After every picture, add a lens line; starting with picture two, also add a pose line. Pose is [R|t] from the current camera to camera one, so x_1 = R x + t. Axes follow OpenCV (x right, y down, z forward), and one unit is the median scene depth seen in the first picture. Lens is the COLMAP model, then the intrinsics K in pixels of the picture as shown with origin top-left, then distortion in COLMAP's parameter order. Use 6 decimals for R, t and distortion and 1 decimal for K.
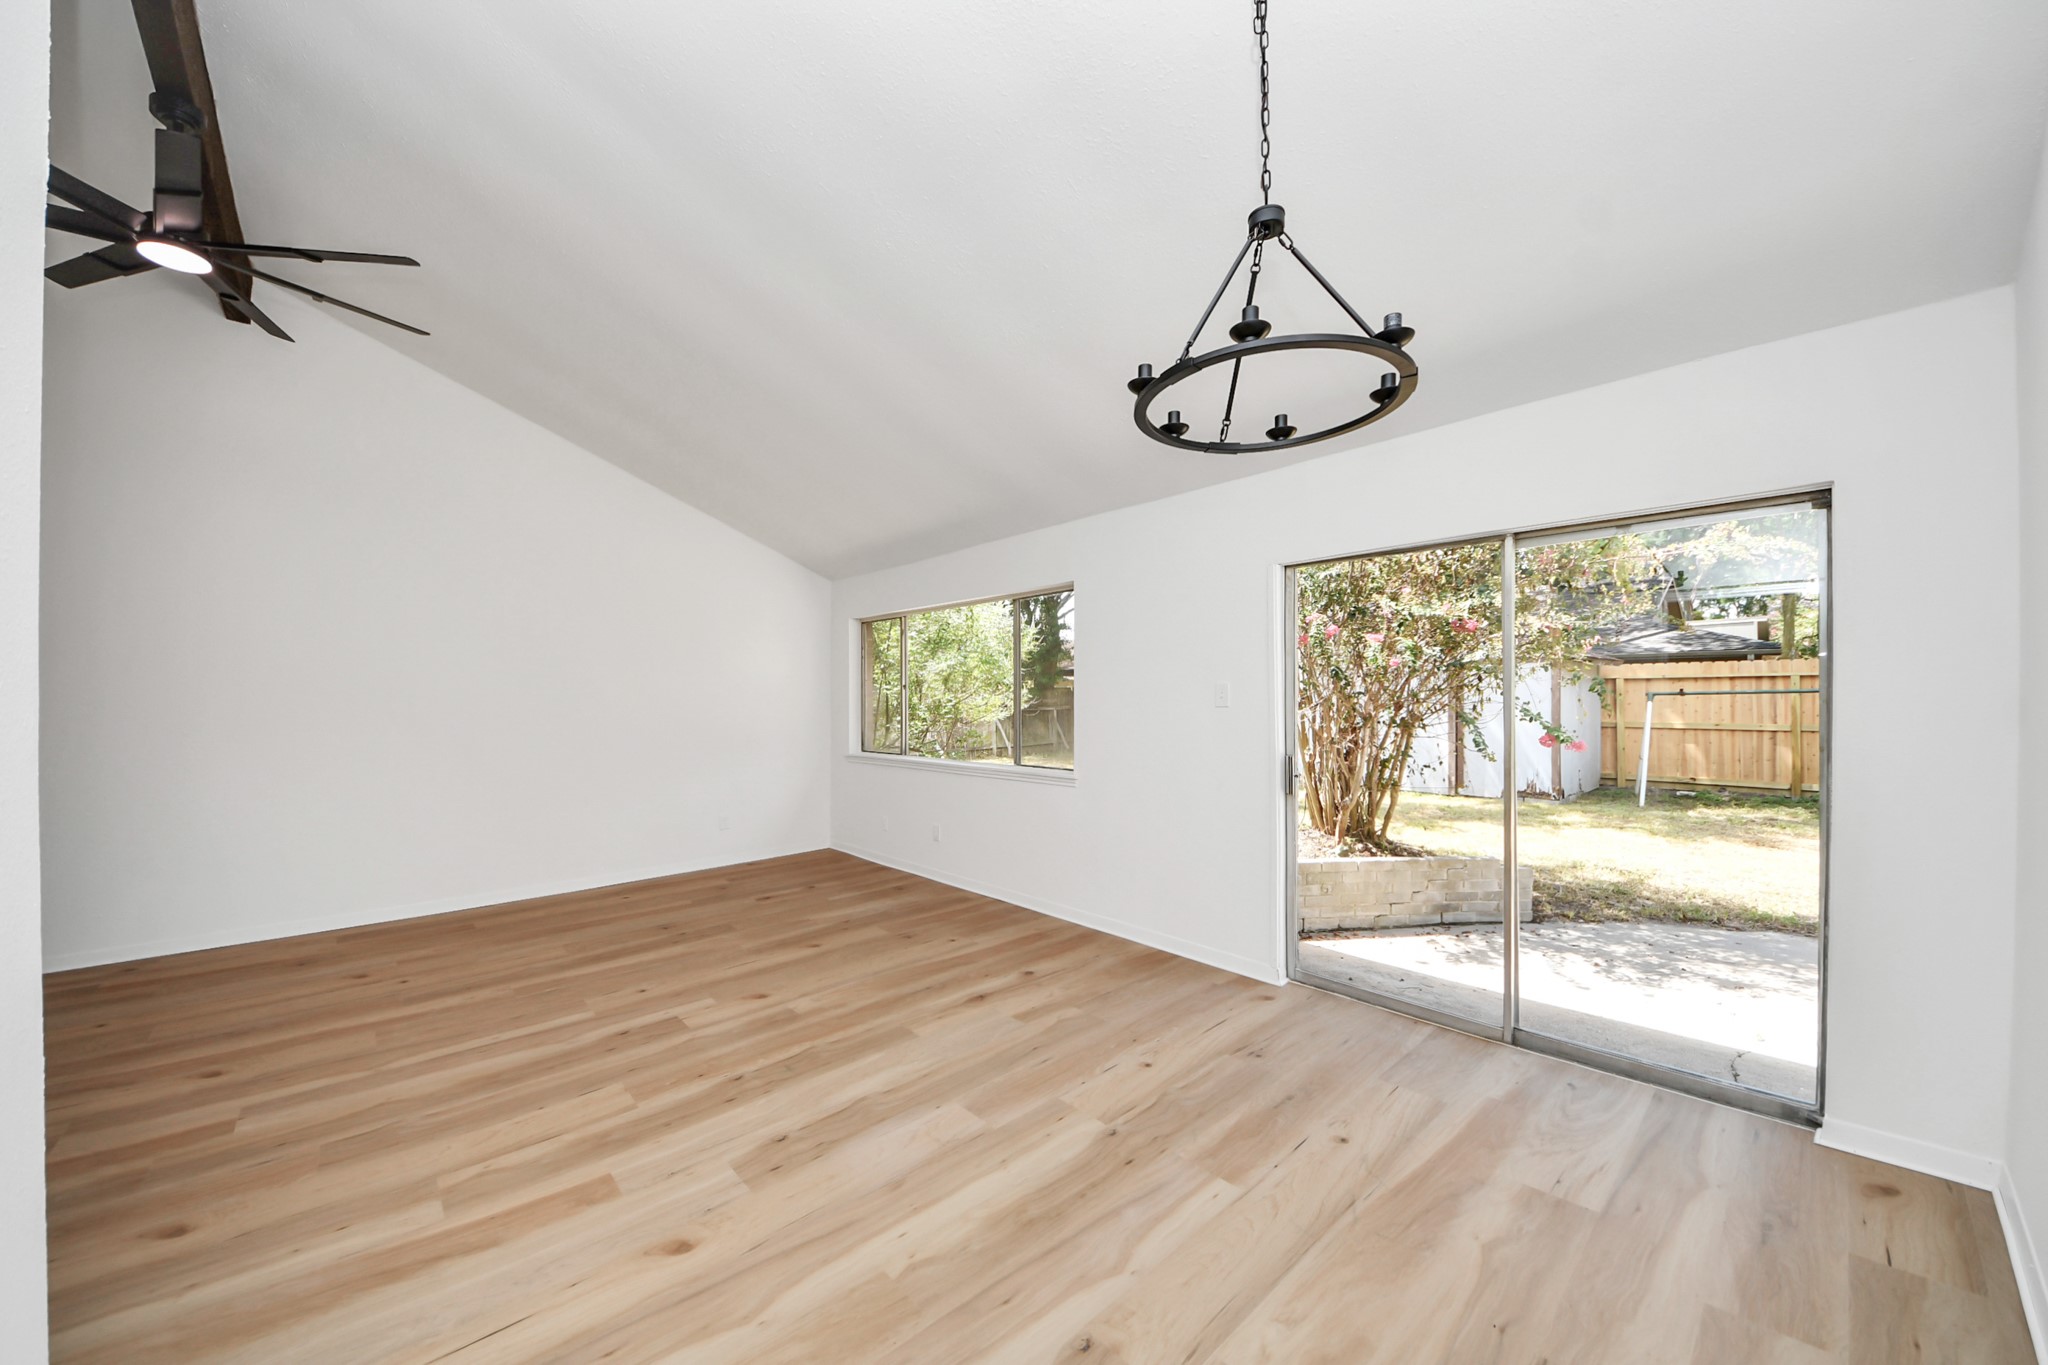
lens RADIAL K [[740.8, 0, 1012.8], [0, 740.8, 689.5], [0, 0, 1]] dist [0.031309, -0.022974]
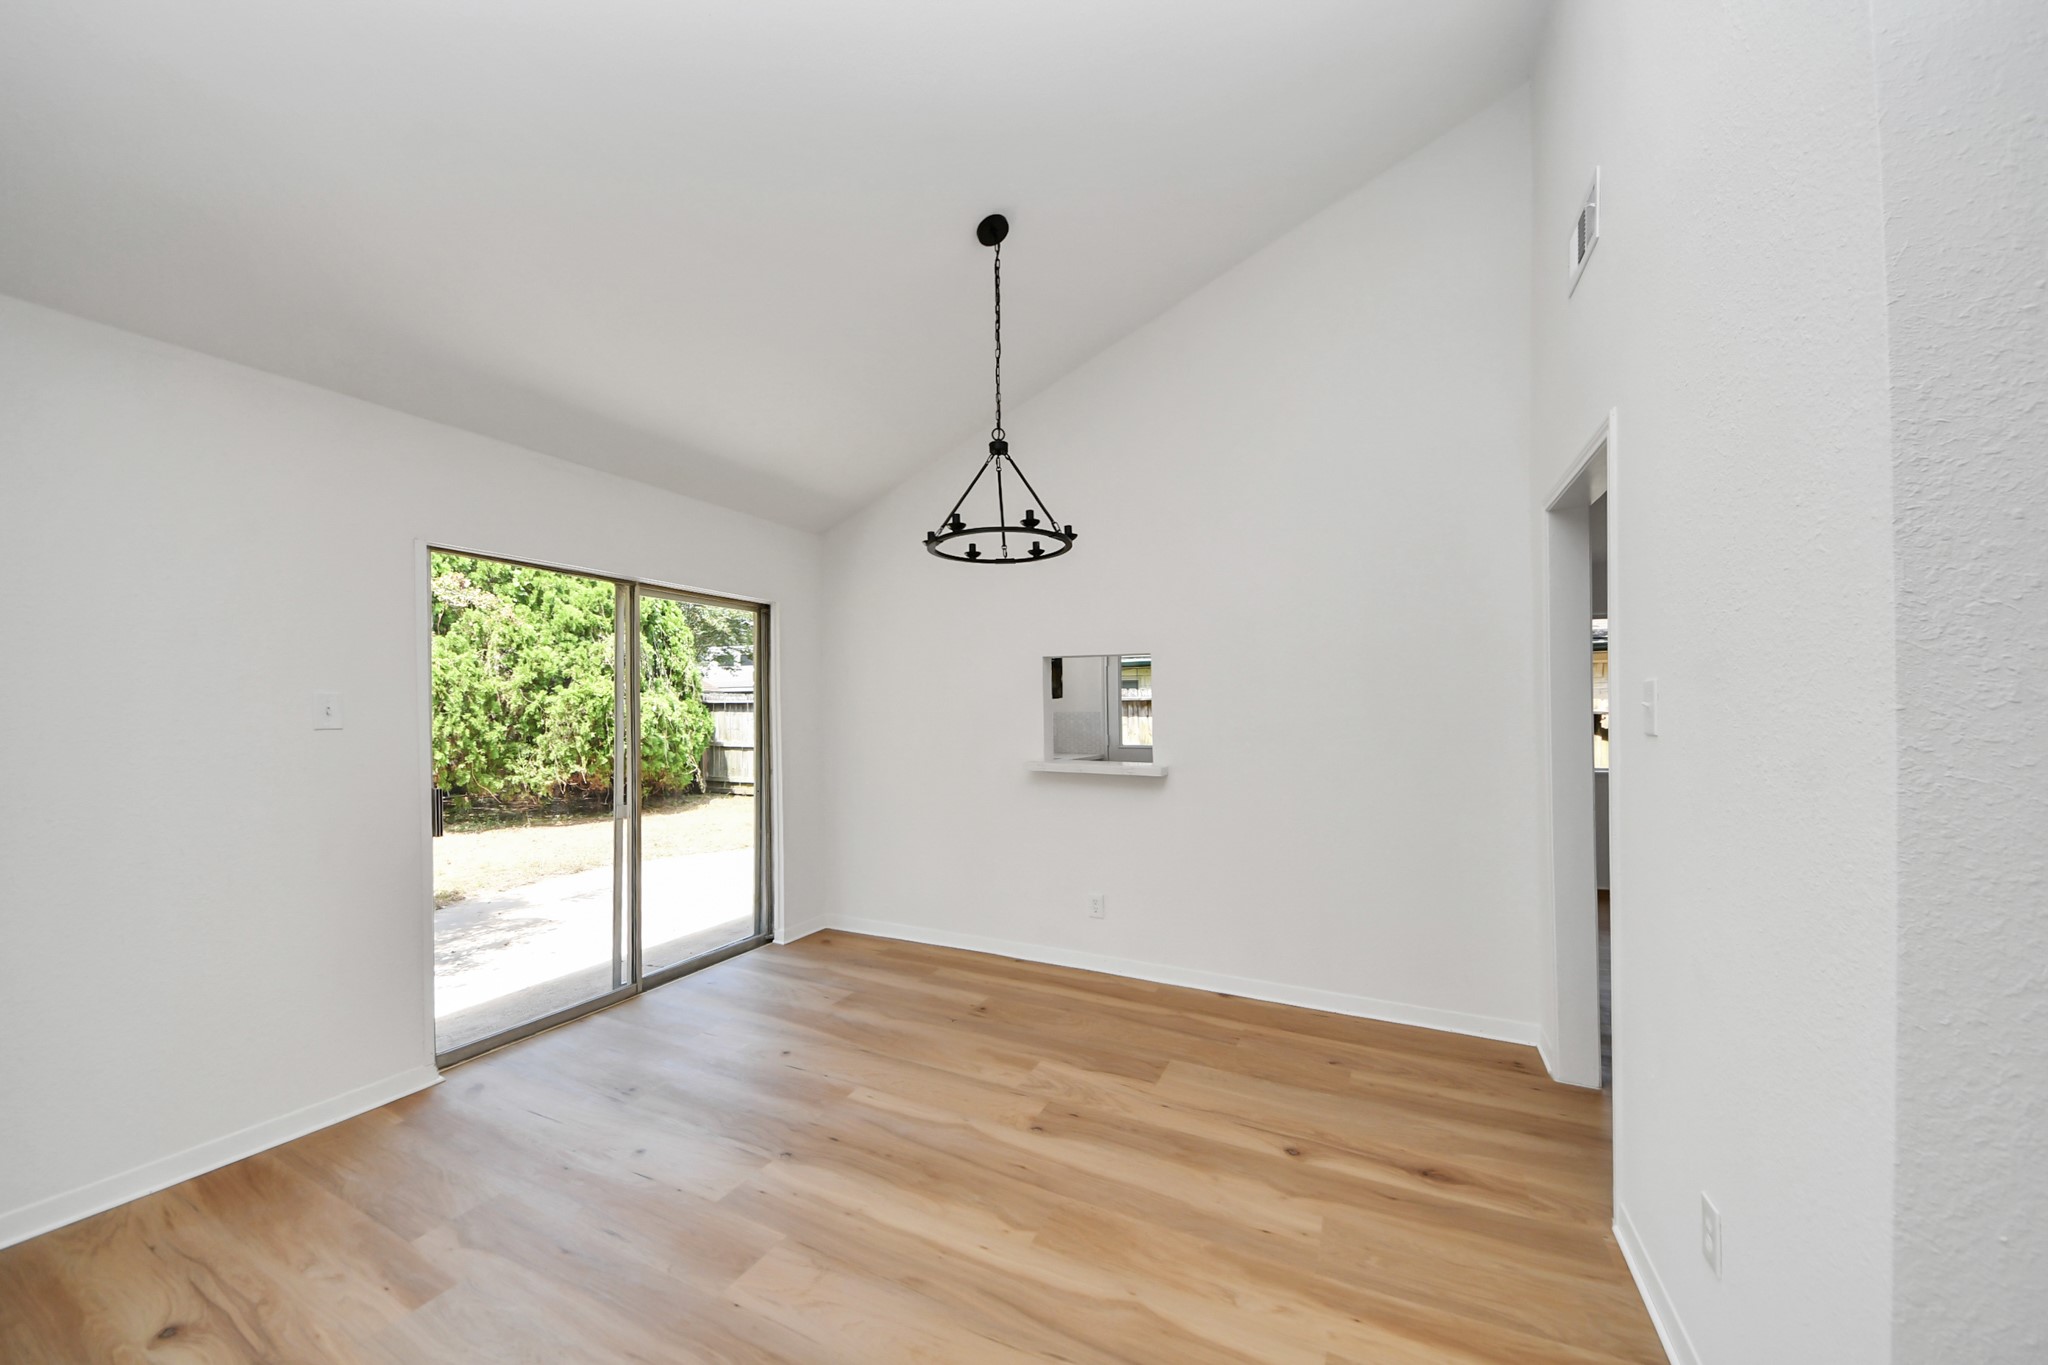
lens RADIAL K [[727.0, 0, 1012.4], [0, 727.0, 687.2], [0, 0, 1]] dist [0.046475, -0.032438]
pose [[-0.350427, 0.037914, 0.935822, -0.662276], [0.004346, 0.999235, -0.038856, 0.015557], [-0.936580, -0.009549, -0.350324, 0.789072]]
